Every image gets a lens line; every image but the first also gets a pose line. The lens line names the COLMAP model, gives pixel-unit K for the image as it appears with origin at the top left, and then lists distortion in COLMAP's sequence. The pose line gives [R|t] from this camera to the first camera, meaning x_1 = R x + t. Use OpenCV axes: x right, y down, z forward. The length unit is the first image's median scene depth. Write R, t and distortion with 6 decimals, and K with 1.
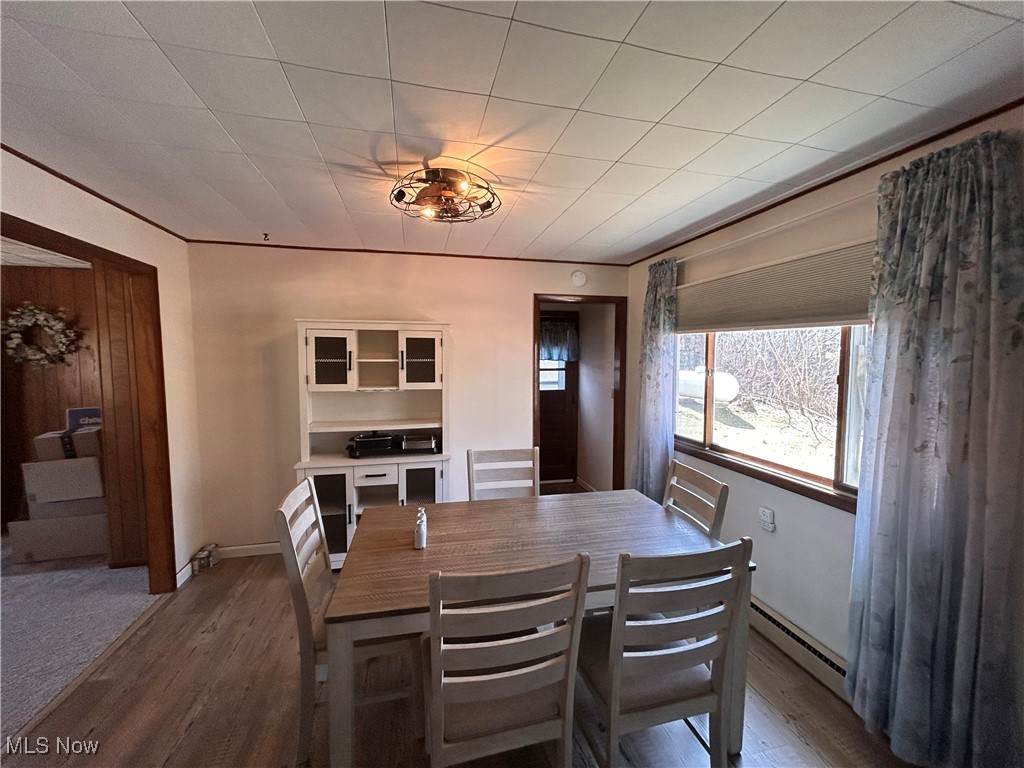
lens RADIAL K [[410.9, 0, 511.9], [0, 410.9, 381.6], [0, 0, 1]] dist [0.000347, 0.000619]
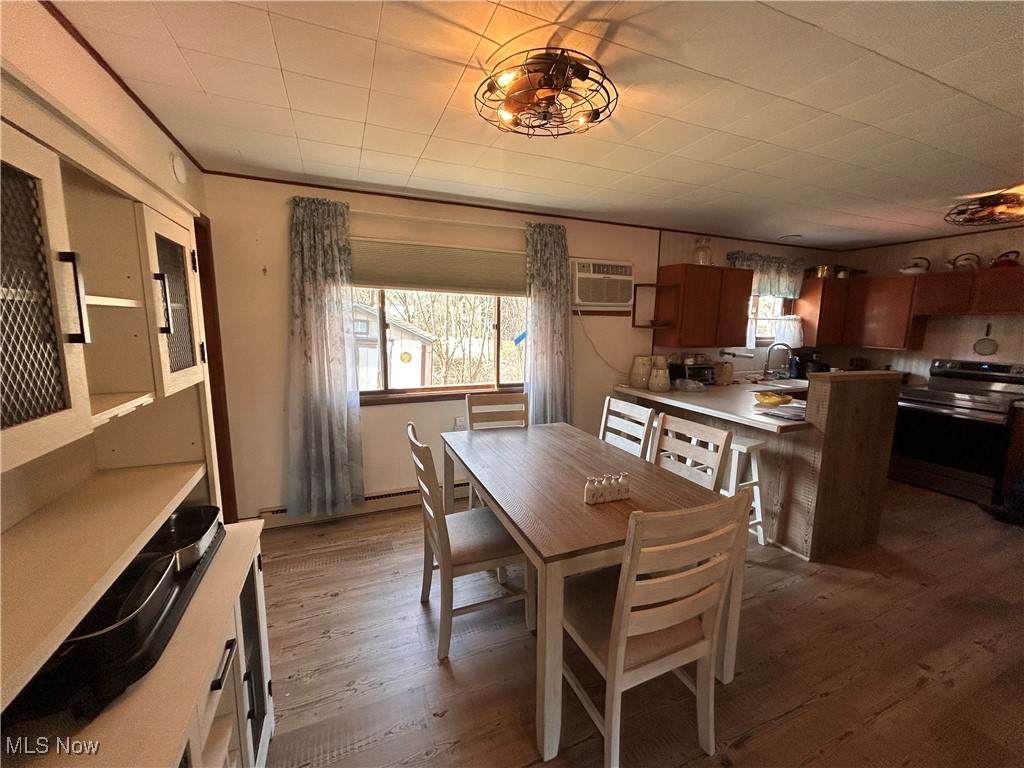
lens RADIAL K [[410.9, 0, 511.9], [0, 410.9, 381.6], [0, 0, 1]] dist [0.000347, 0.000619]
pose [[-0.165634, -0.154556, 0.974001, -0.613759], [0.046402, 0.985328, 0.164244, -0.037340], [-0.985095, 0.072400, -0.156032, 0.771209]]
